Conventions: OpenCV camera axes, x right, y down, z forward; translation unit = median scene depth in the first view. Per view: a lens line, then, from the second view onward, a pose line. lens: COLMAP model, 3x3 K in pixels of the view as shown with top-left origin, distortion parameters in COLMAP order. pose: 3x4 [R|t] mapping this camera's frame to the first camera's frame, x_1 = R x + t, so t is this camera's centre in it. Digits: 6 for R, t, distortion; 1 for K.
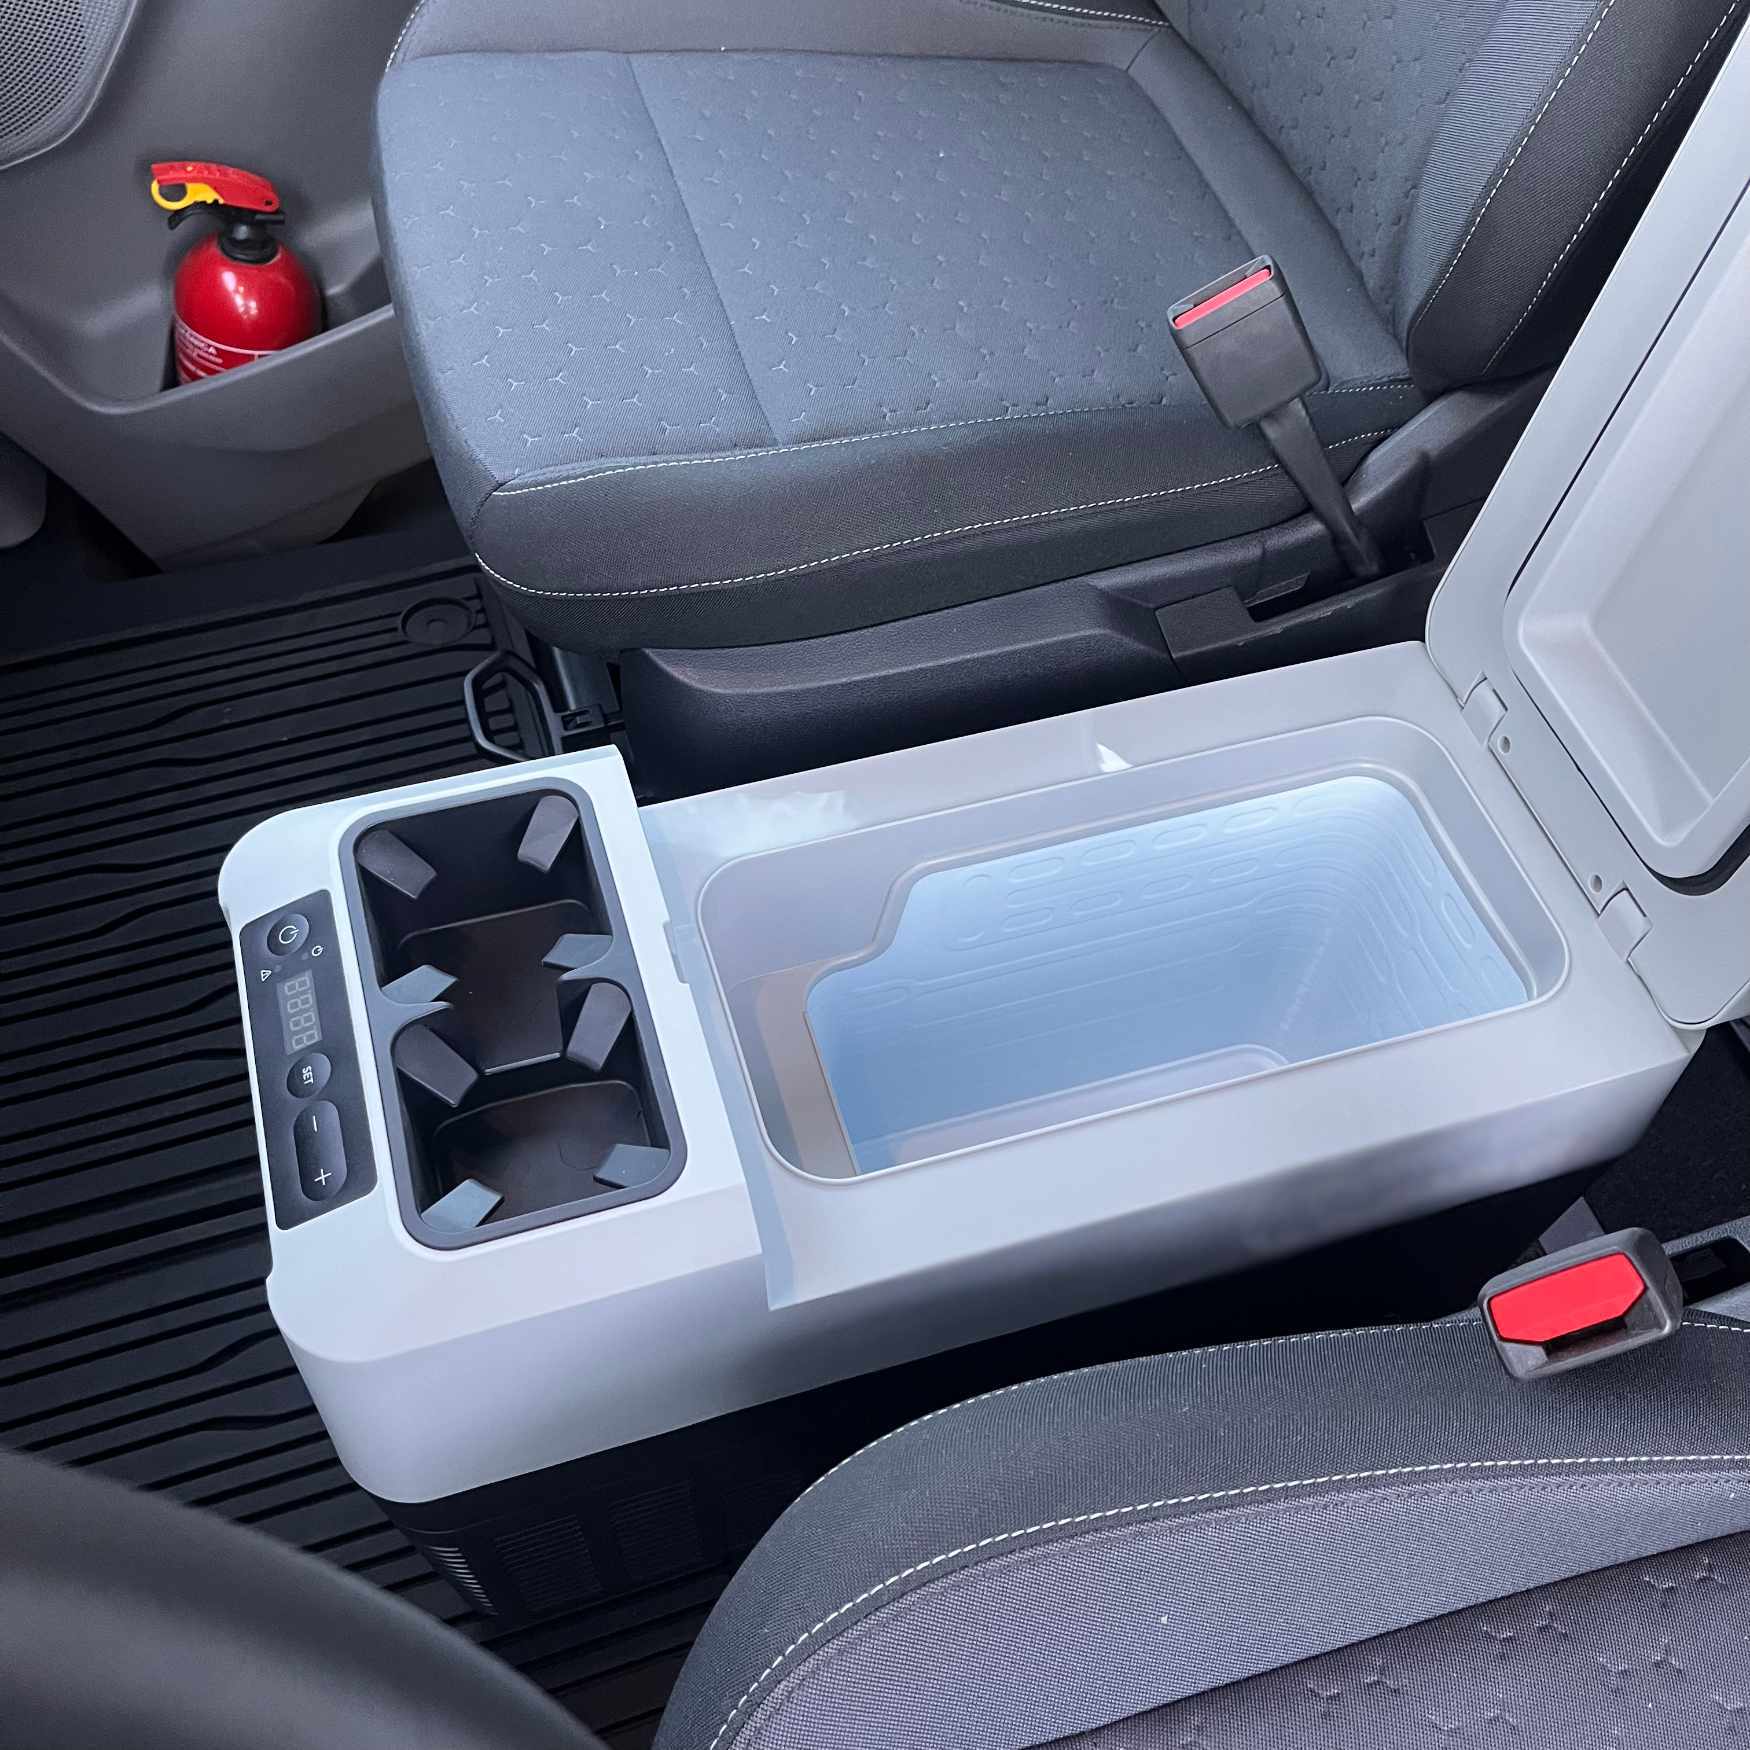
lens RADIAL K [[1799.5, 0, 893.7], [0, 1799.5, 896.6], [0, 0, 1]] dist [0.011642, 0.000000]
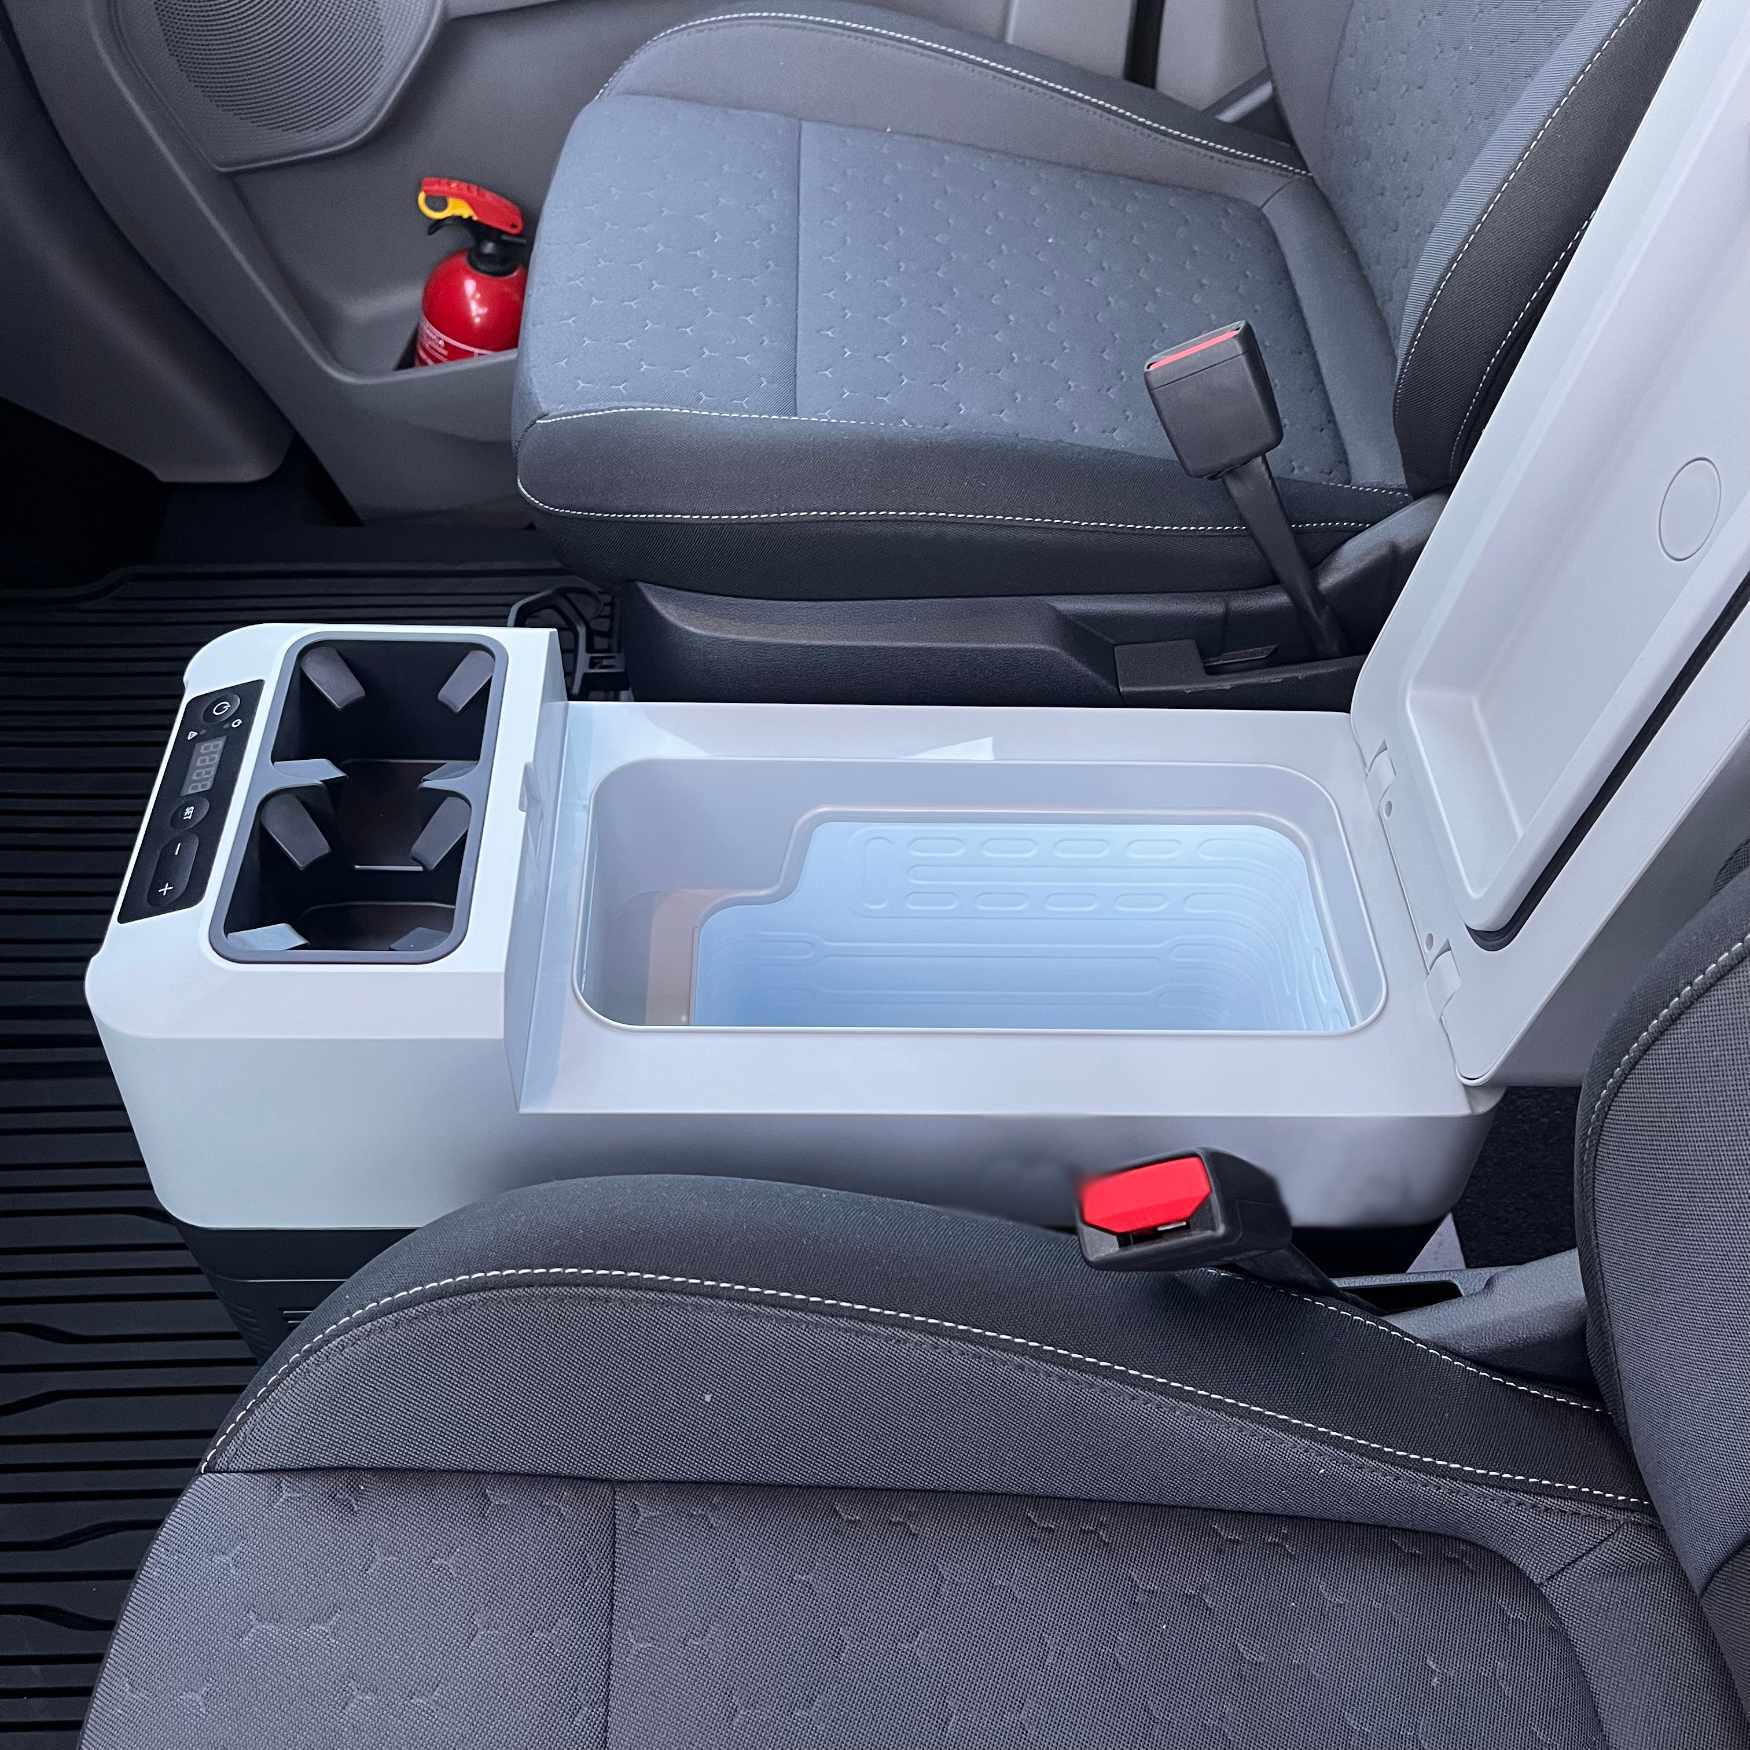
lens RADIAL K [[1799.5, 0, 875.9], [0, 1799.5, 890.0], [0, 0, 1]] dist [0.011642, 0.000000]
pose [[0.963023, 0.206317, -0.173260, 0.233946], [-0.224849, 0.969753, -0.094990, 0.119015], [0.148422, 0.130435, 0.980285, -0.046615]]
